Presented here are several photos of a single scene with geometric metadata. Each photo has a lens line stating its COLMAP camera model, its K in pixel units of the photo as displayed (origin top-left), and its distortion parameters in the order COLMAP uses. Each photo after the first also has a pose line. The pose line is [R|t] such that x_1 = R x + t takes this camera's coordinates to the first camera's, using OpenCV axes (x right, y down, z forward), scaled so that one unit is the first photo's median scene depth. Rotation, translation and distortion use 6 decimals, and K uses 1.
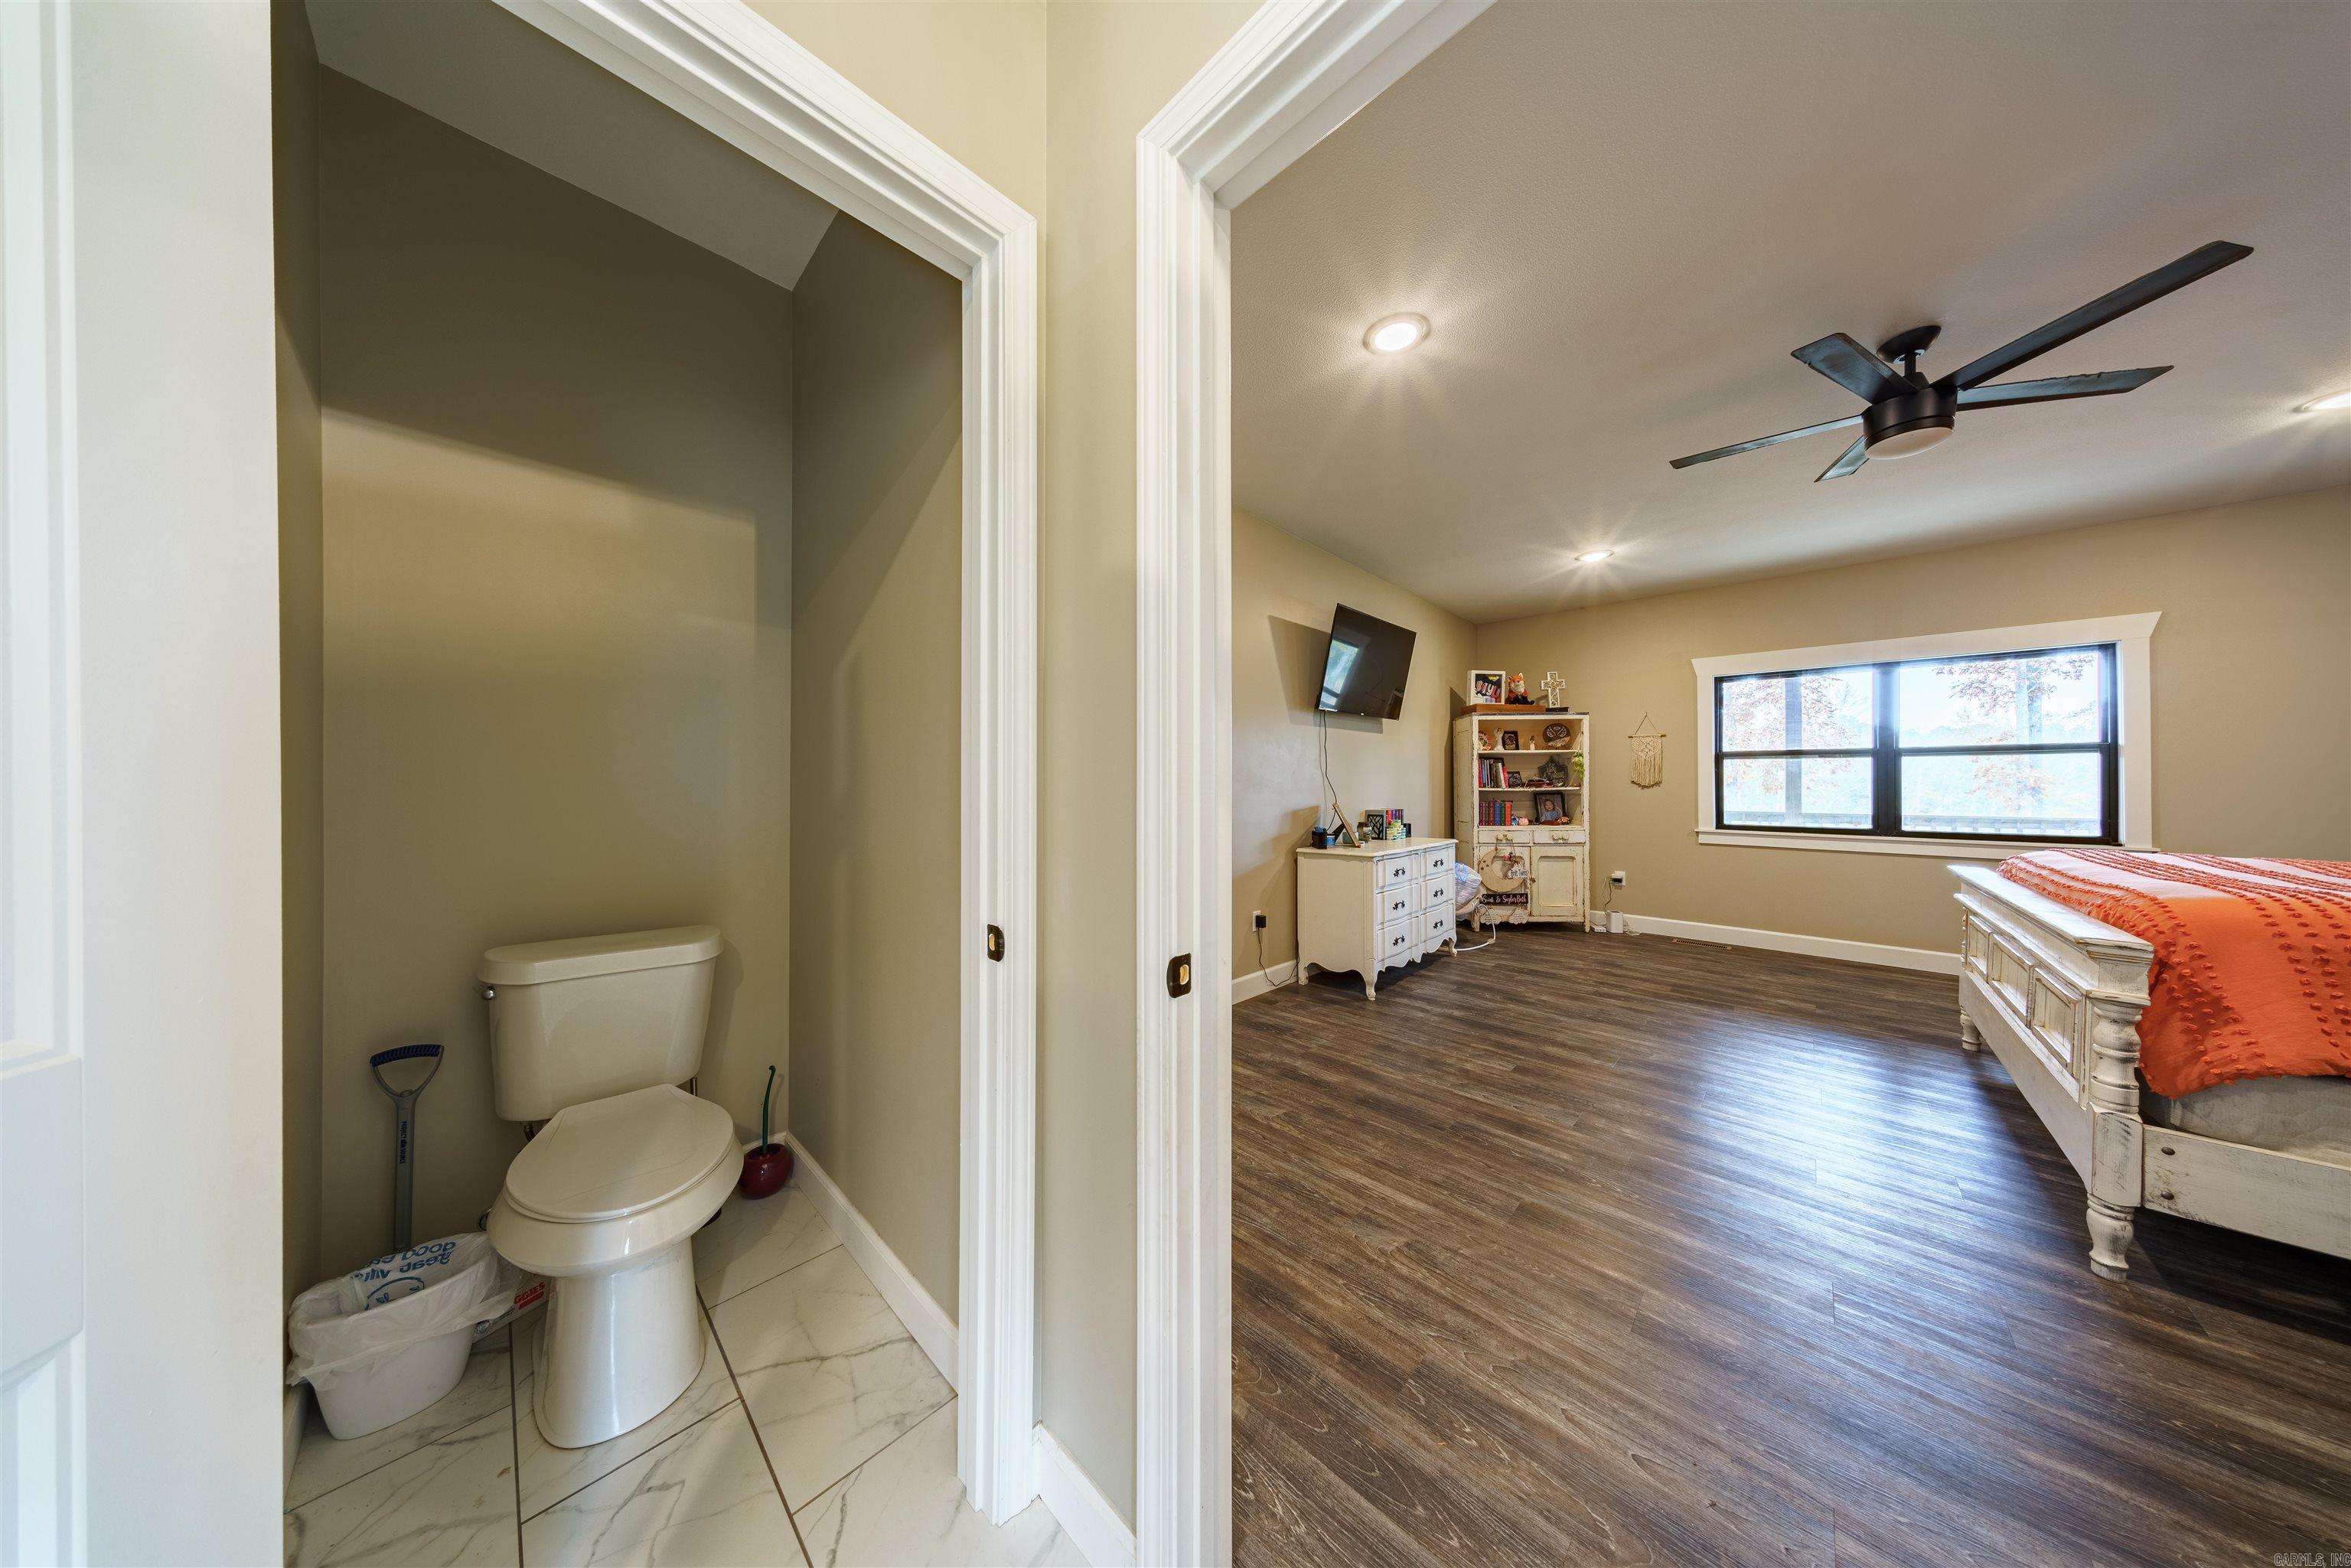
lens RADIAL K [[666.8, 0, 1168.7], [0, 666.8, 785.8], [0, 0, 1]] dist [0.004395, 0.000076]
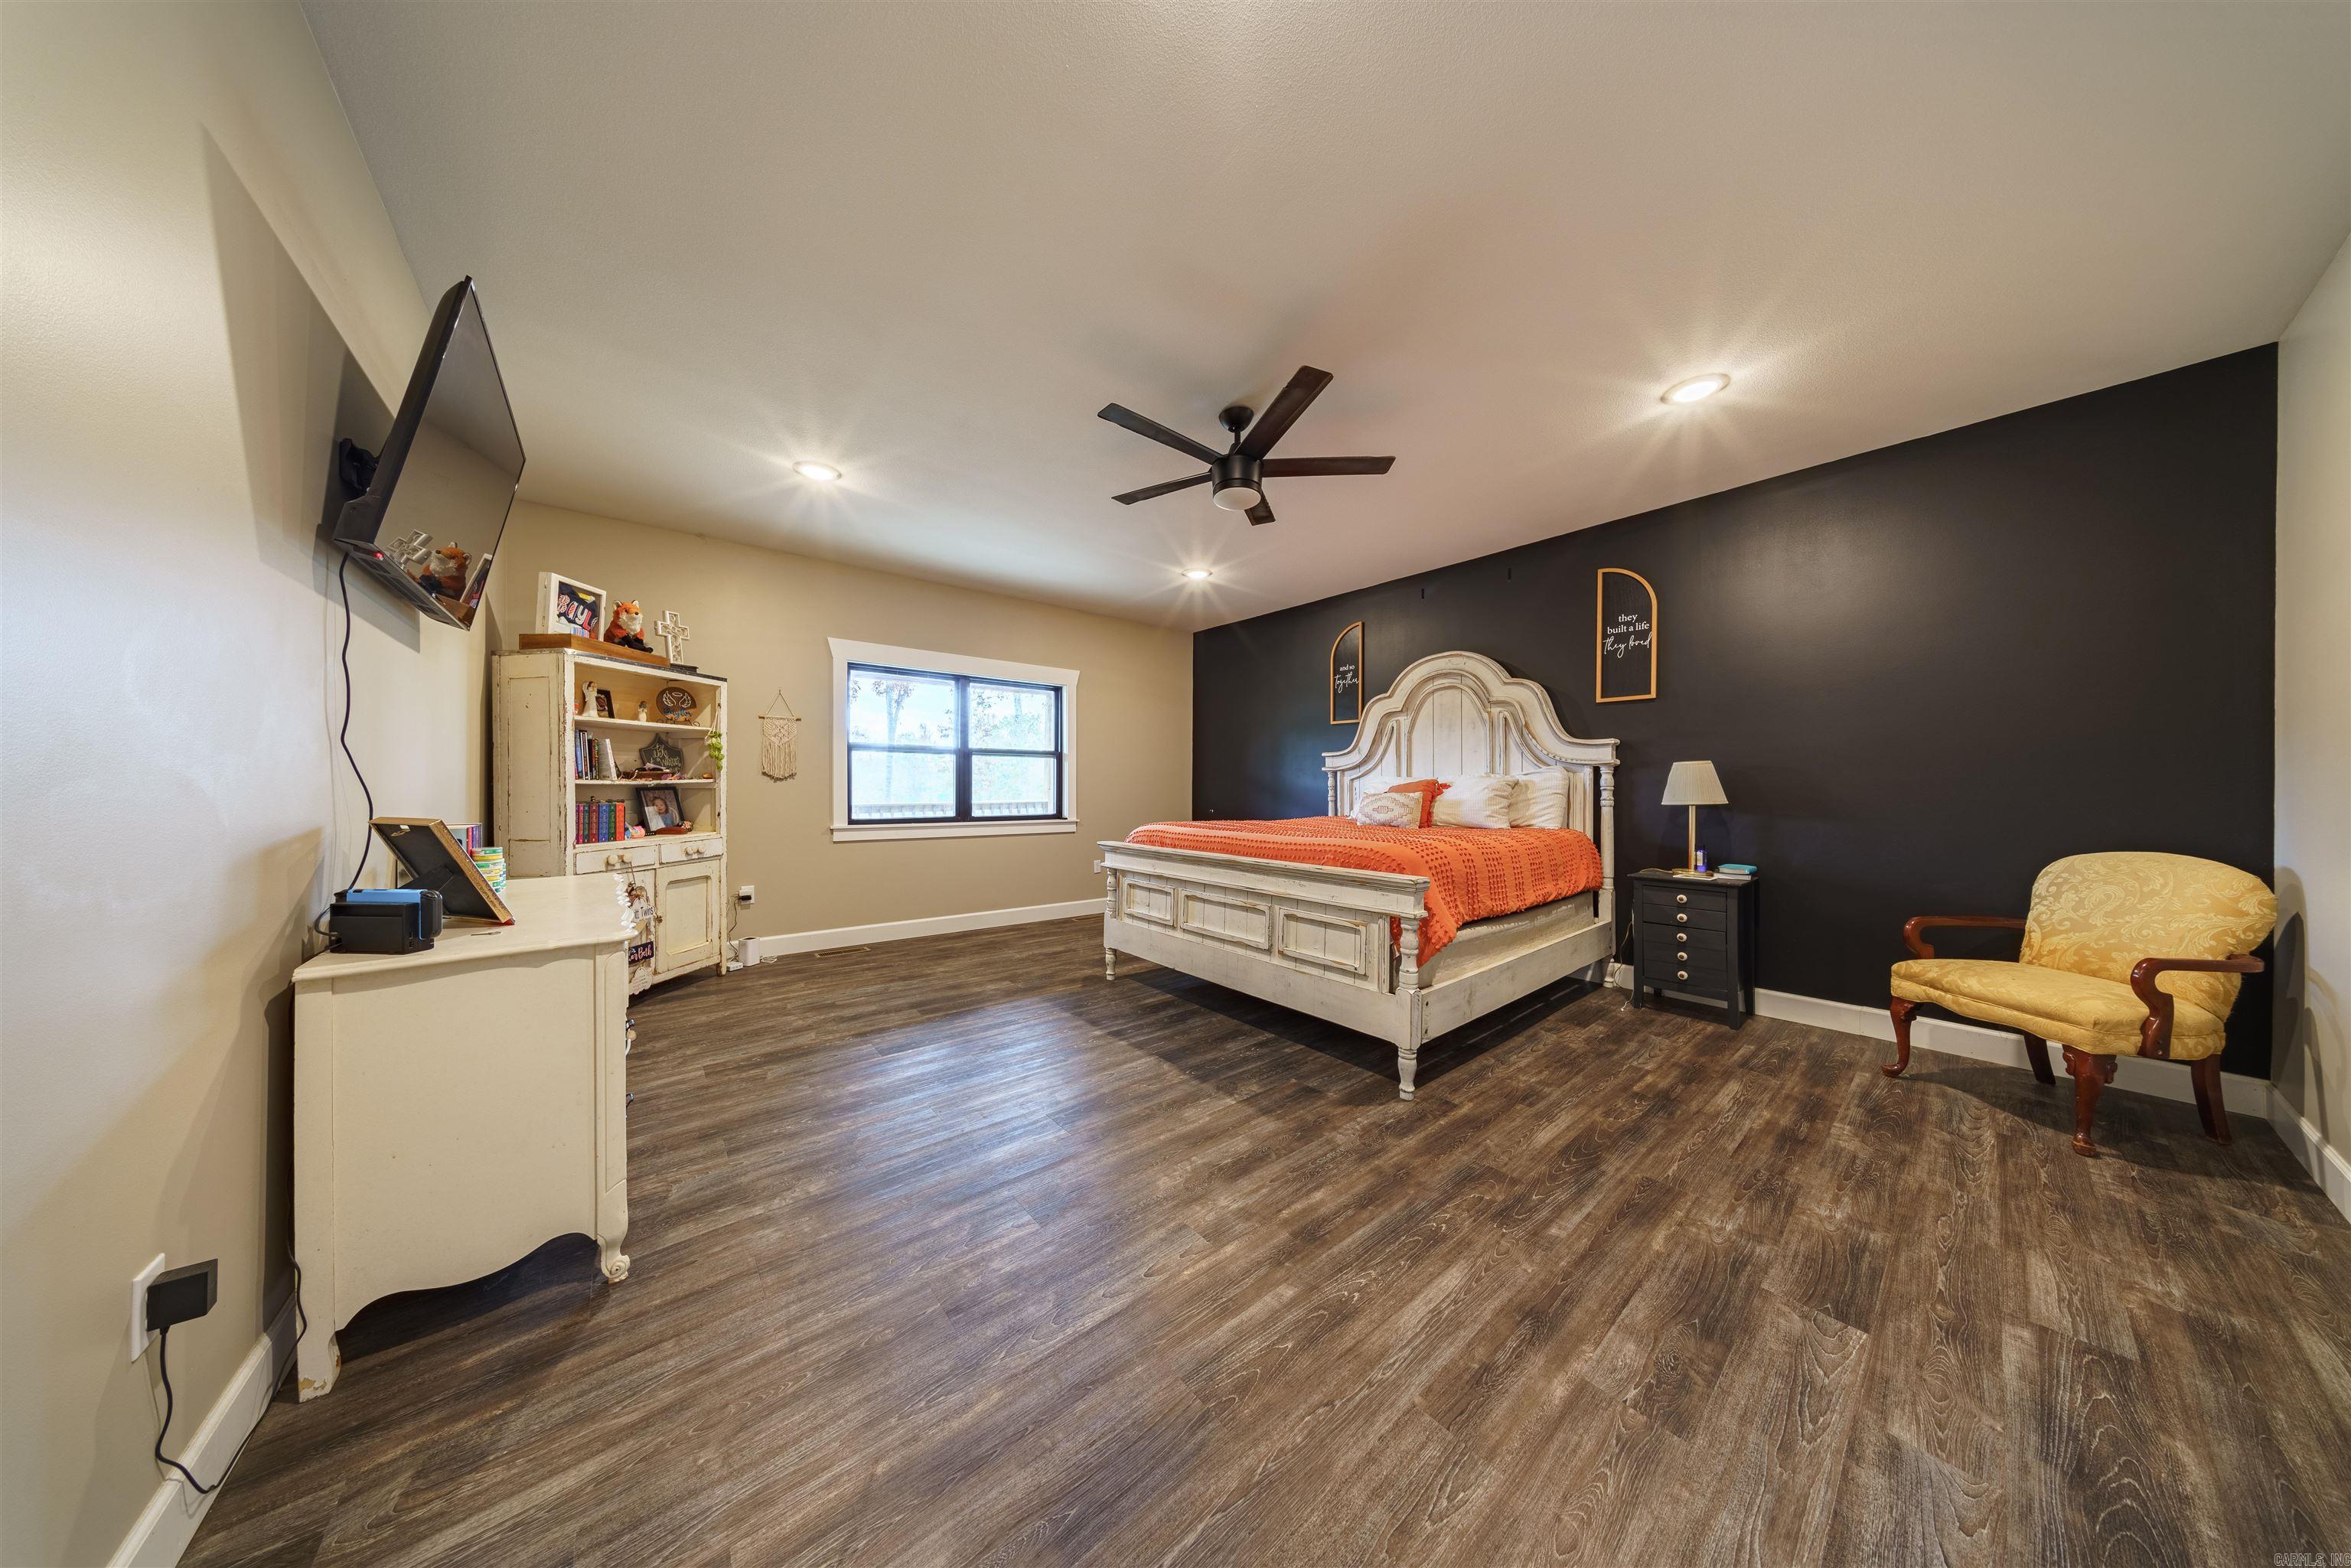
lens RADIAL K [[666.8, 0, 1168.7], [0, 666.8, 785.8], [0, 0, 1]] dist [0.004395, 0.000076]
pose [[0.115520, -0.003105, 0.993300, -0.054955], [-0.003598, 0.999987, 0.003545, 0.005039], [-0.993299, -0.003983, 0.115507, 0.443366]]
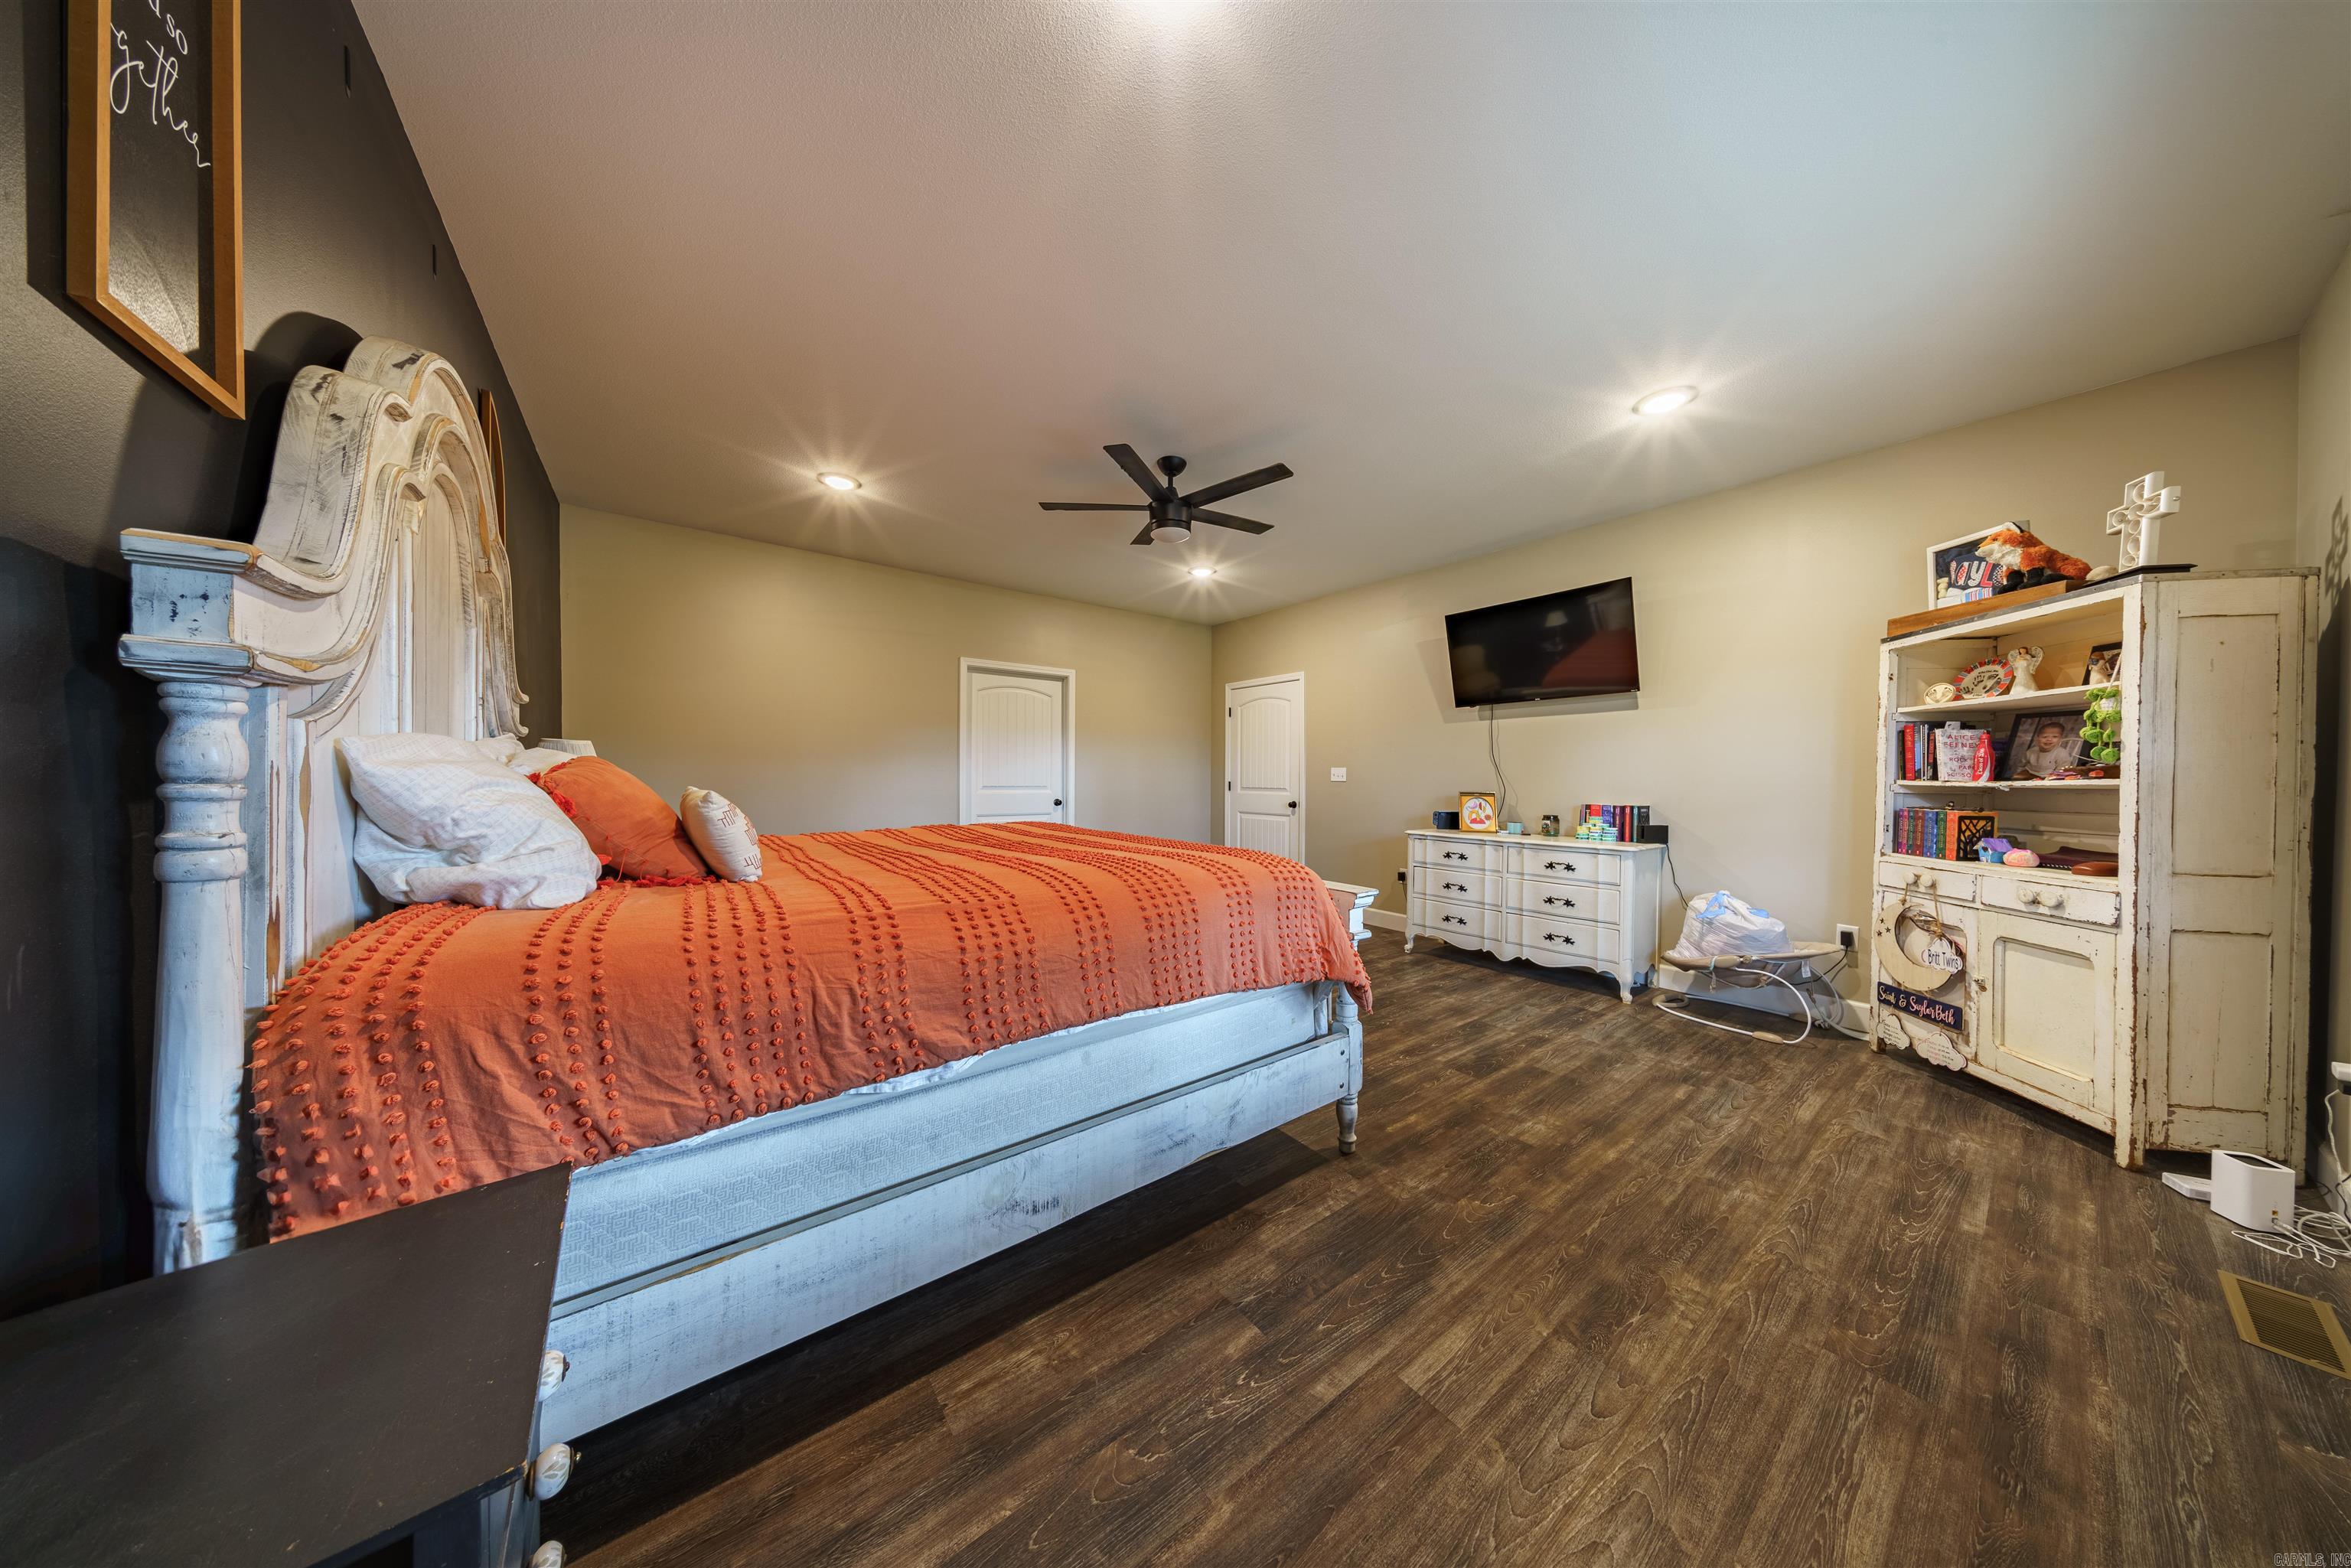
lens RADIAL K [[635.2, 0, 1175.5], [0, 635.2, 784.0], [0, 0, 1]] dist [0.000525, 0.000020]
pose [[-0.158527, 0.003005, -0.987350, 1.106062], [-0.009690, 0.999942, 0.004599, 0.009336], [0.987307, 0.010297, -0.158489, 0.555282]]
